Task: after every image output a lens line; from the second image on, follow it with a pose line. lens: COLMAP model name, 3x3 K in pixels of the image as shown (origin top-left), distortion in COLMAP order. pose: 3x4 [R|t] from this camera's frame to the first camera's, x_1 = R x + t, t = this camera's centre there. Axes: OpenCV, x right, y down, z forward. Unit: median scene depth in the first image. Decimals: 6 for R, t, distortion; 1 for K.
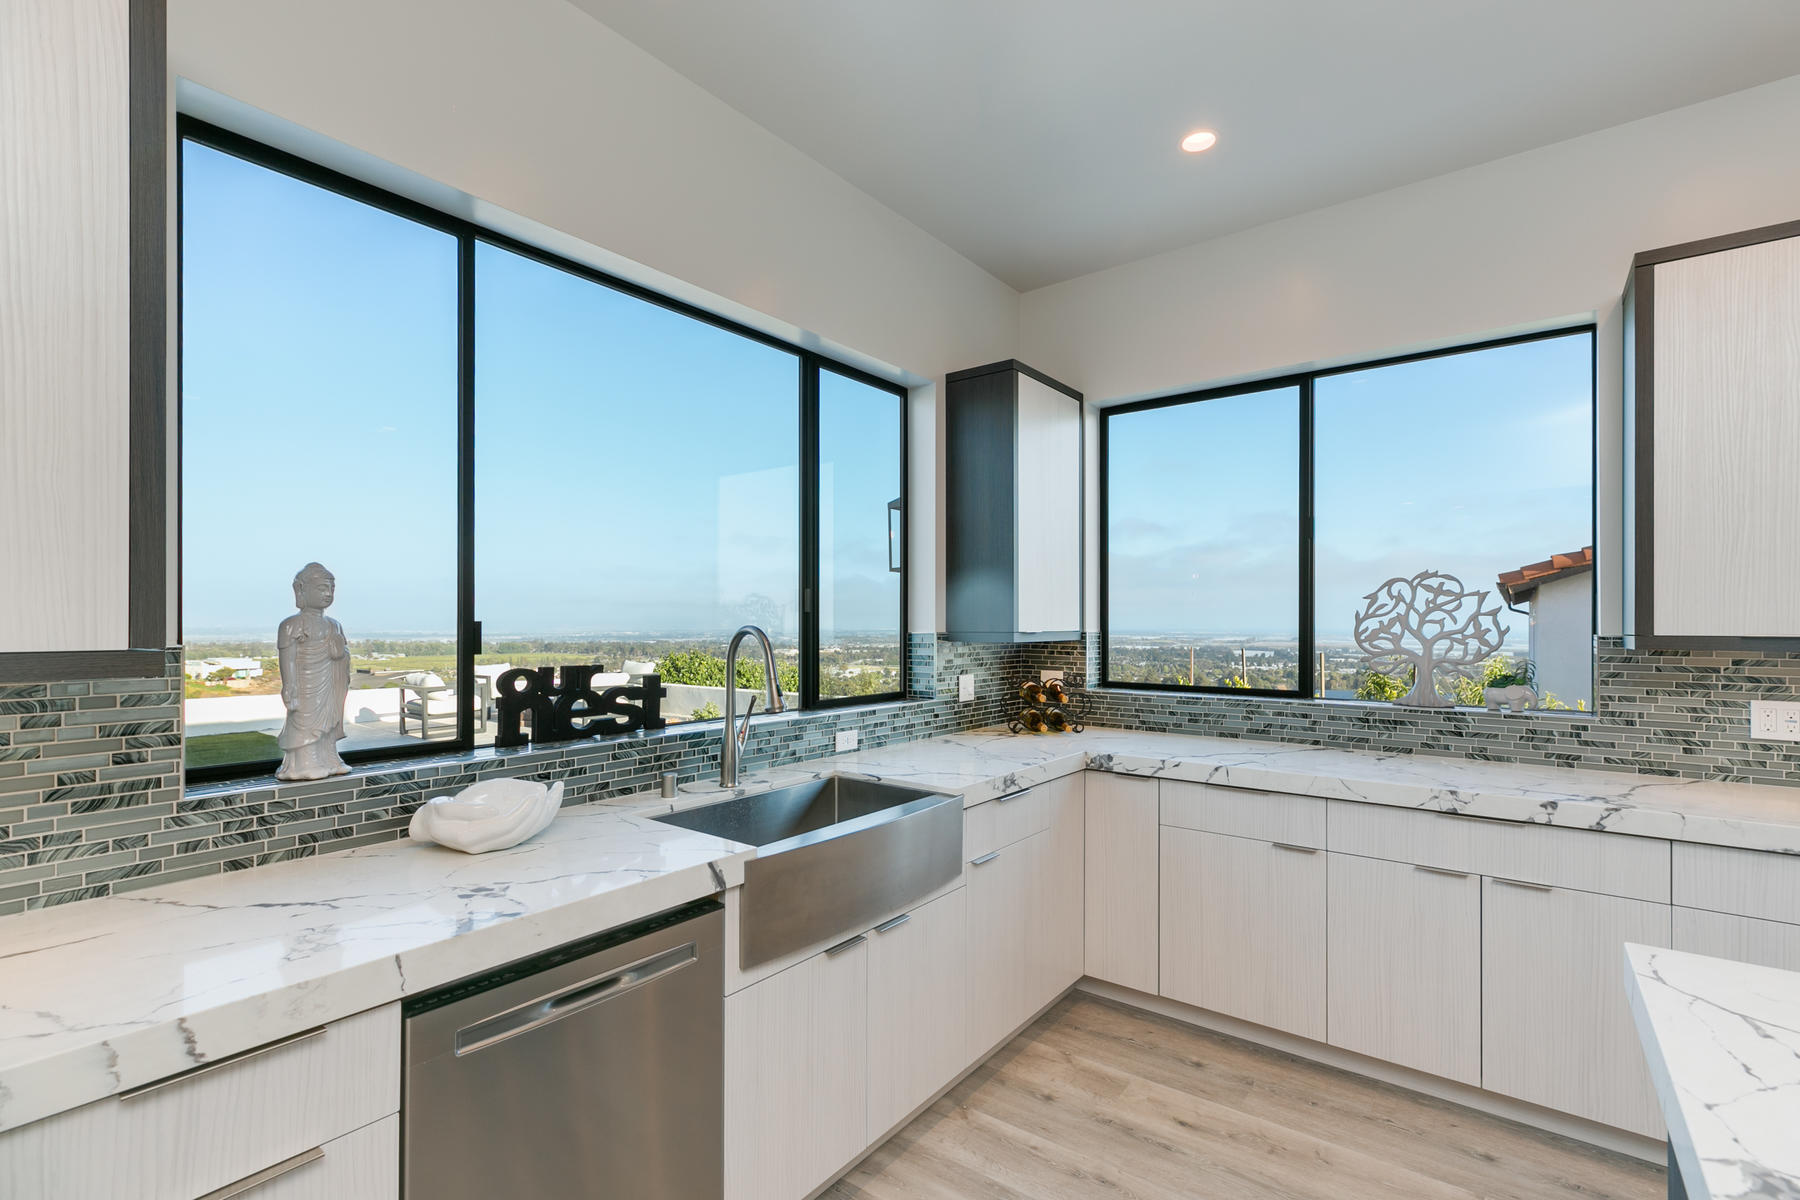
lens RADIAL K [[809.6, 0, 902.0], [0, 809.6, 618.5], [0, 0, 1]] dist [0.002936, -0.000019]
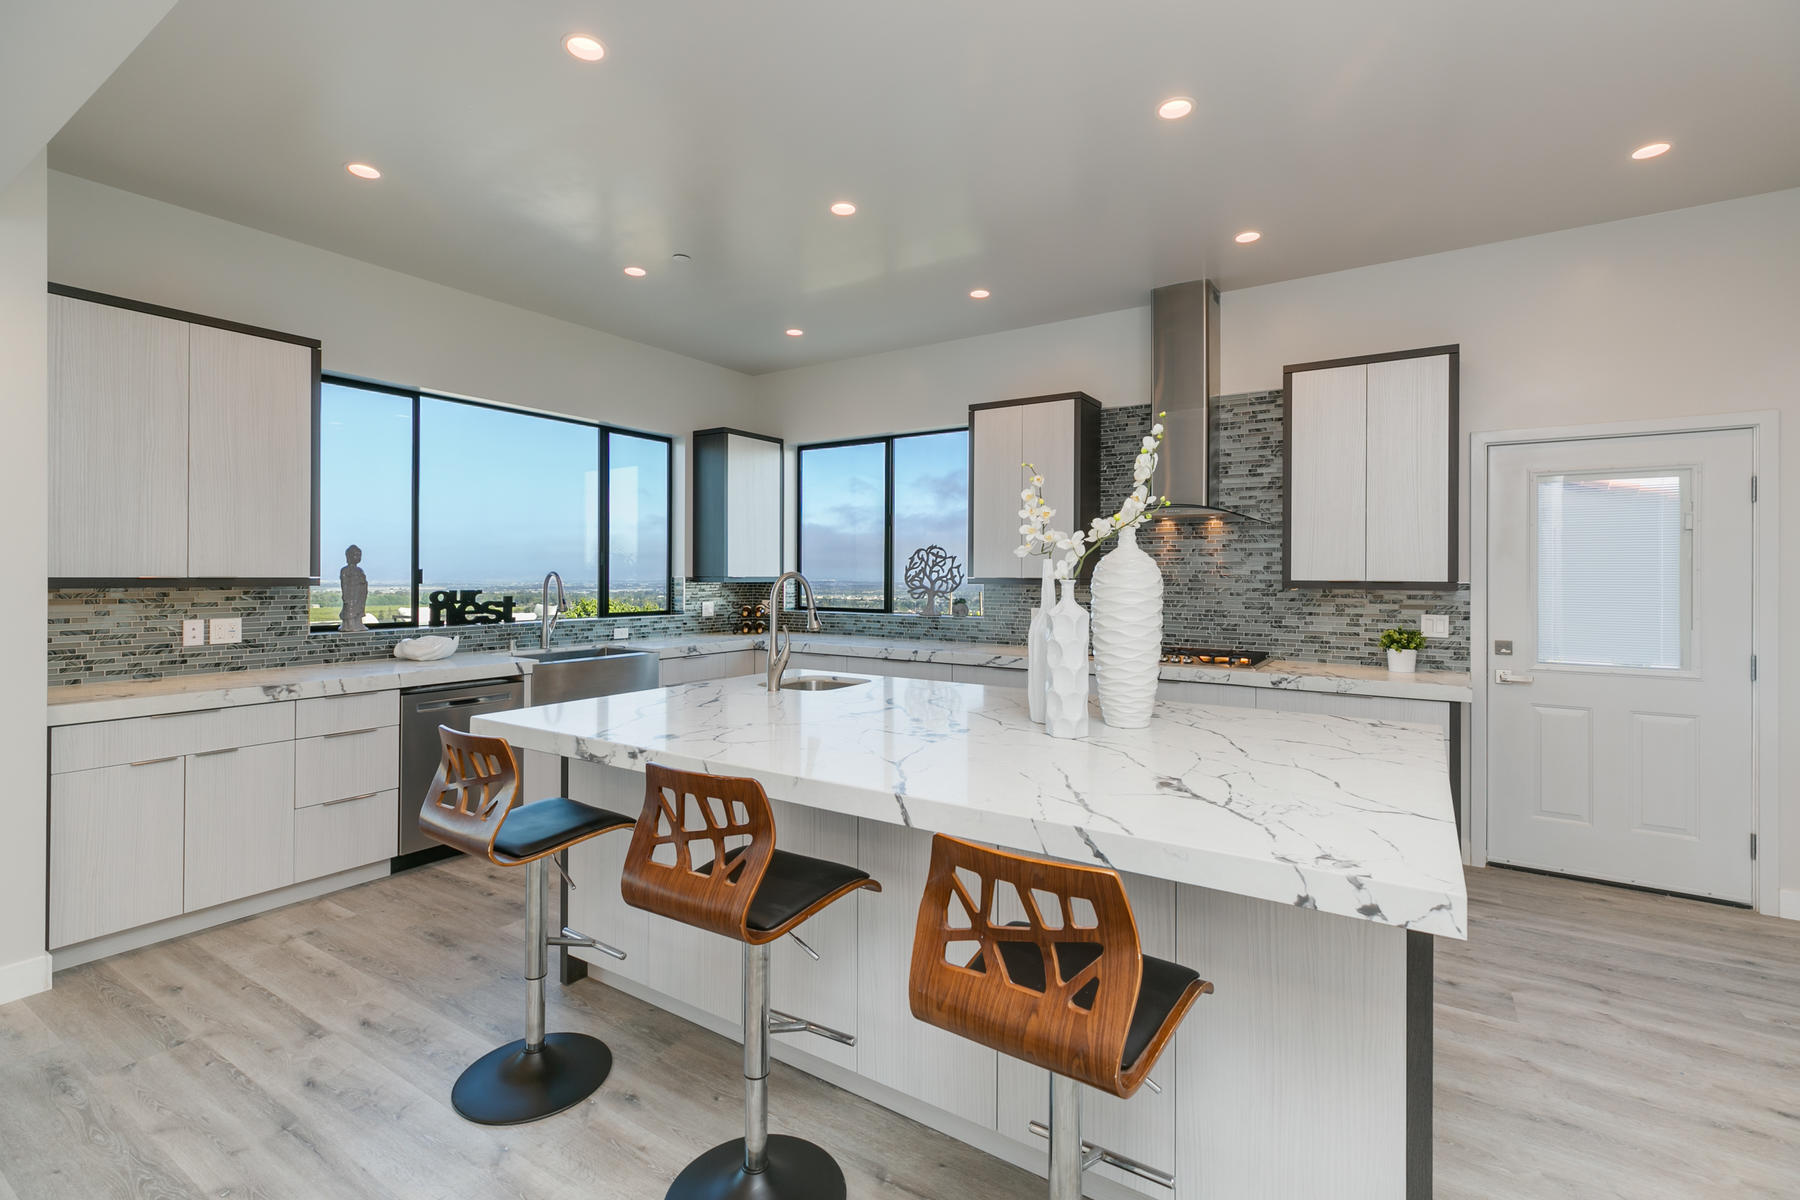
lens RADIAL K [[798.8, 0, 900.5], [0, 798.8, 570.0], [0, 0, 1]] dist [0.000139, -0.000033]
pose [[0.997059, 0.003665, 0.076553, 0.438826], [-0.003635, 0.999993, -0.000539, 0.001795], [-0.076554, 0.000260, 0.997065, -0.909198]]
